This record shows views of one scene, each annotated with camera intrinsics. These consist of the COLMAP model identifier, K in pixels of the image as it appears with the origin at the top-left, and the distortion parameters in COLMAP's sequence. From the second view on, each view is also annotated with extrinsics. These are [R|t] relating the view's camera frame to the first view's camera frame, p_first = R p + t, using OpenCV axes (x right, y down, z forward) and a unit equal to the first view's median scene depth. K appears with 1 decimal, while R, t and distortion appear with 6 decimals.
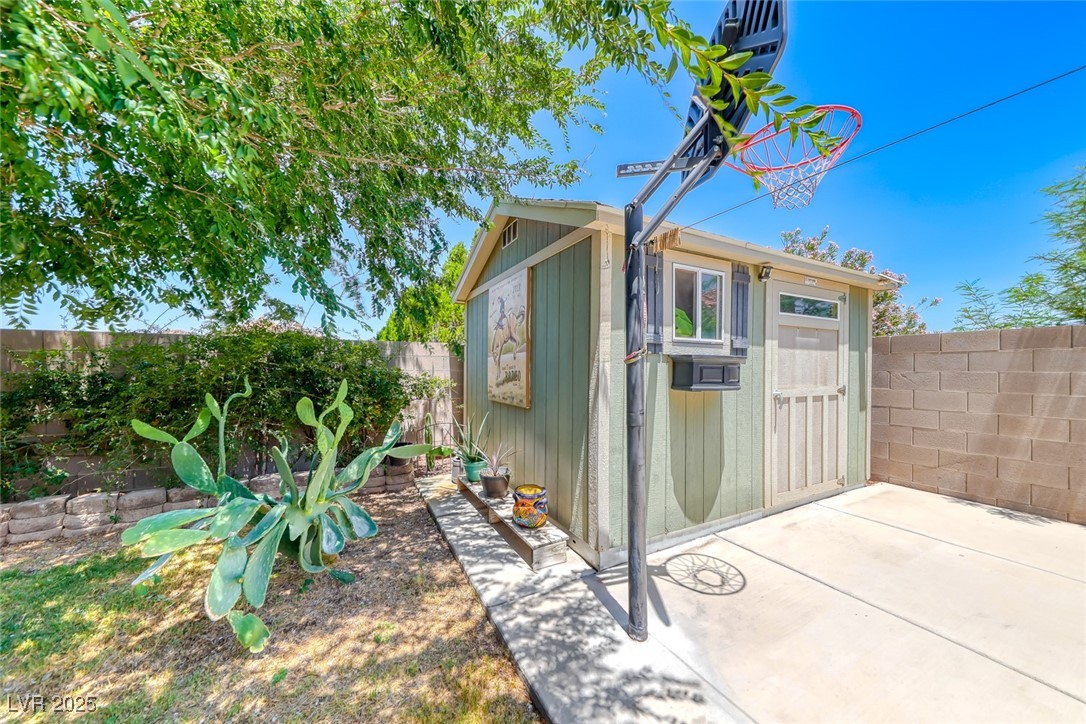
lens RADIAL K [[373.2, 0, 539.6], [0, 373.2, 365.9], [0, 0, 1]] dist [0.012416, -0.003512]
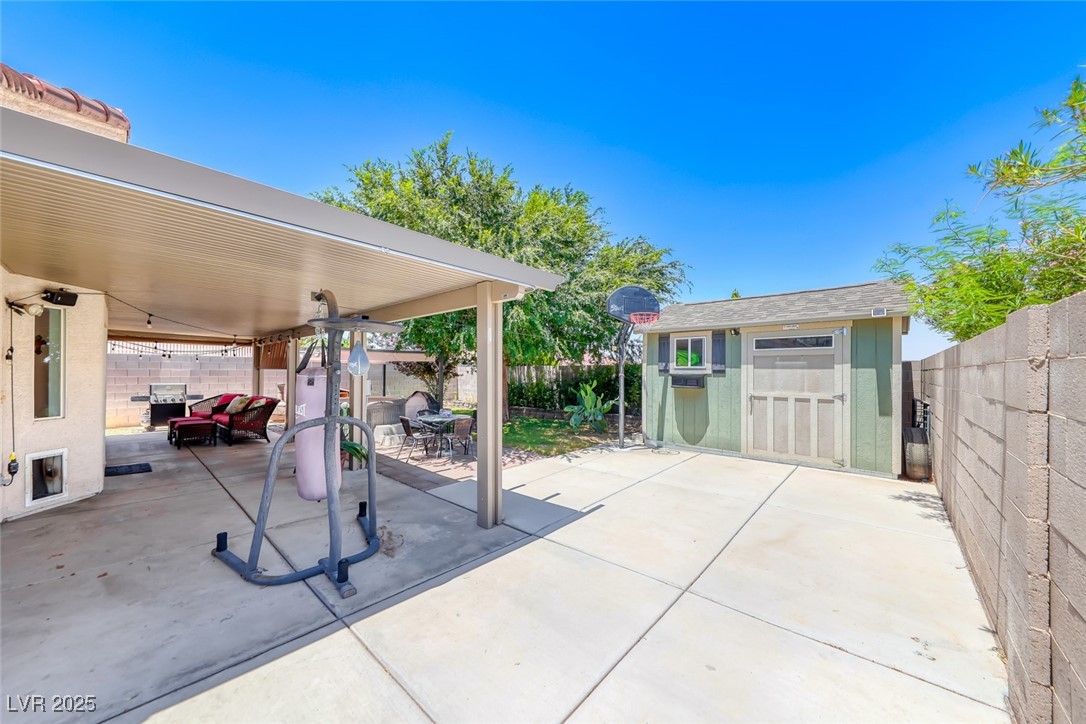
lens RADIAL K [[373.2, 0, 547.2], [0, 373.2, 372.0], [0, 0, 1]] dist [0.012416, -0.003512]
pose [[0.353339, -0.002260, -0.935493, 2.284251], [-0.006287, 0.999969, -0.004790, -0.020878], [0.935474, 0.007573, 0.353314, -0.678589]]
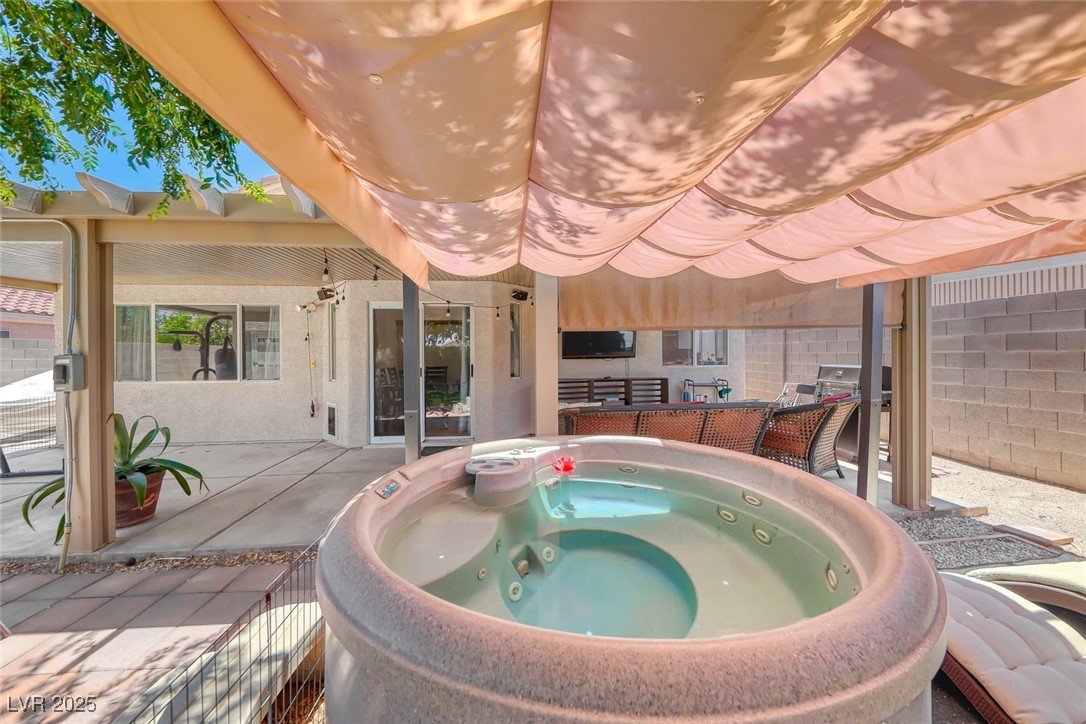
lens RADIAL K [[373.2, 0, 535.9], [0, 373.2, 359.2], [0, 0, 1]] dist [0.012416, -0.003512]
pose [[-0.914784, 0.004979, 0.403913, -1.236051], [0.009928, 0.999899, 0.010158, 0.021985], [-0.403822, 0.013303, -0.914741, -0.502987]]
